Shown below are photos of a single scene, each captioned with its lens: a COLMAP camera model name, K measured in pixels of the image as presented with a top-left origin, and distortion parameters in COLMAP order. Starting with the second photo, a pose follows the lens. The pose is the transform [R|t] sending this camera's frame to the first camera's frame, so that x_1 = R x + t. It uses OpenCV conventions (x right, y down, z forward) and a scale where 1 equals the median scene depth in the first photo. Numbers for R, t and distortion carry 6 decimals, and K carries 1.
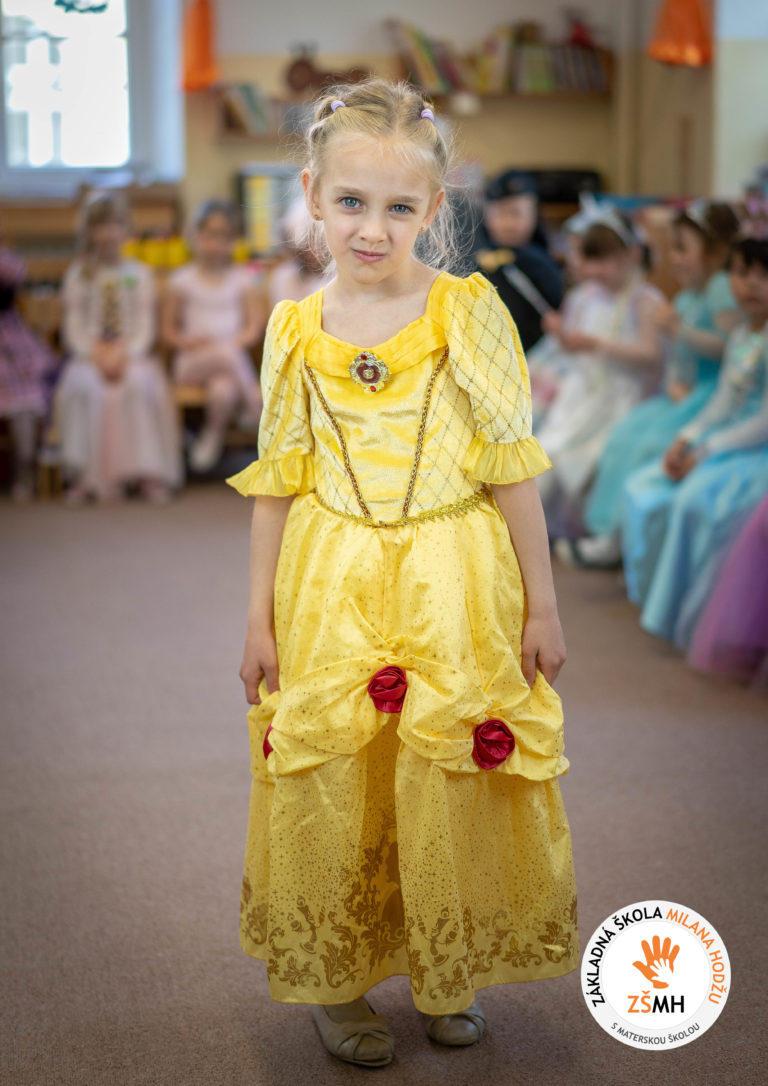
lens RADIAL K [[1881.4, 0, 390.3], [0, 1881.4, 539.6], [0, 0, 1]] dist [-0.036851, 0.000000]
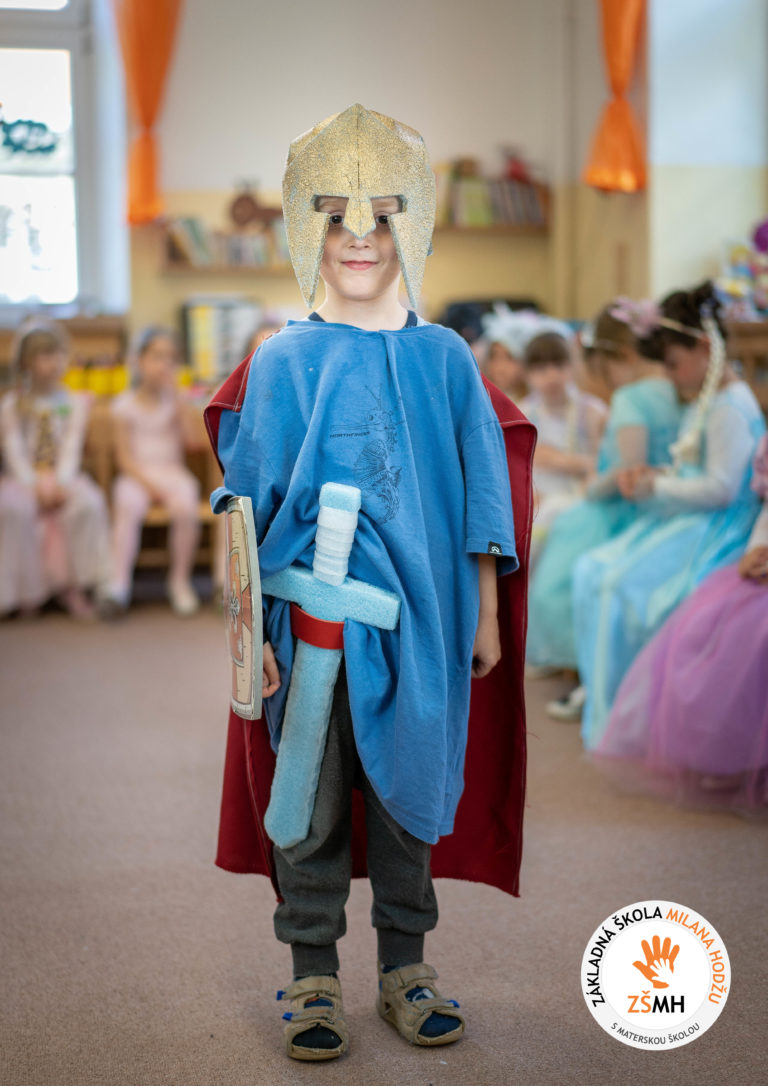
lens RADIAL K [[1735.8, 0, 379.4], [0, 1735.8, 541.4], [0, 0, 1]] dist [-0.026924, 0.000000]
pose [[0.999837, -0.008571, 0.015914, 0.019112], [0.009969, 0.995899, -0.089925, 0.035711], [-0.015078, 0.090069, 0.995821, 0.156735]]
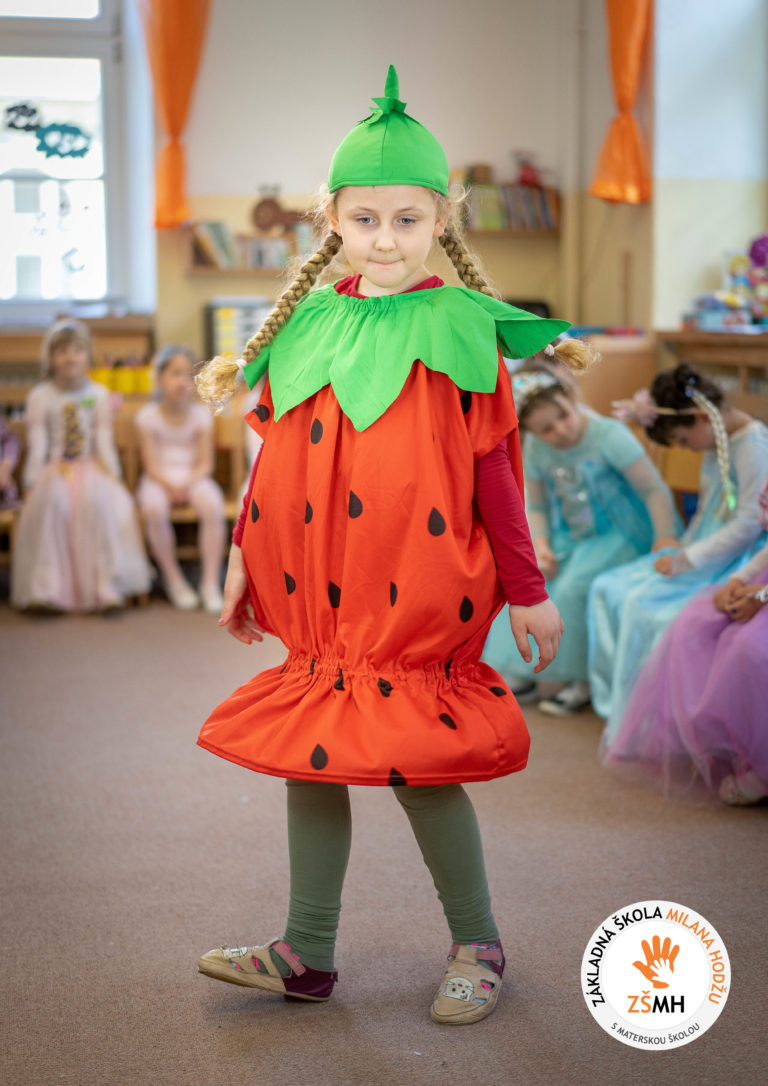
lens RADIAL K [[1735.8, 0, 376.3], [0, 1735.8, 547.5], [0, 0, 1]] dist [-0.026924, 0.000000]
pose [[0.999992, -0.001487, -0.003600, 0.036251], [0.001276, 0.998321, -0.057902, -0.002624], [0.003680, 0.057897, 0.998316, 0.058148]]
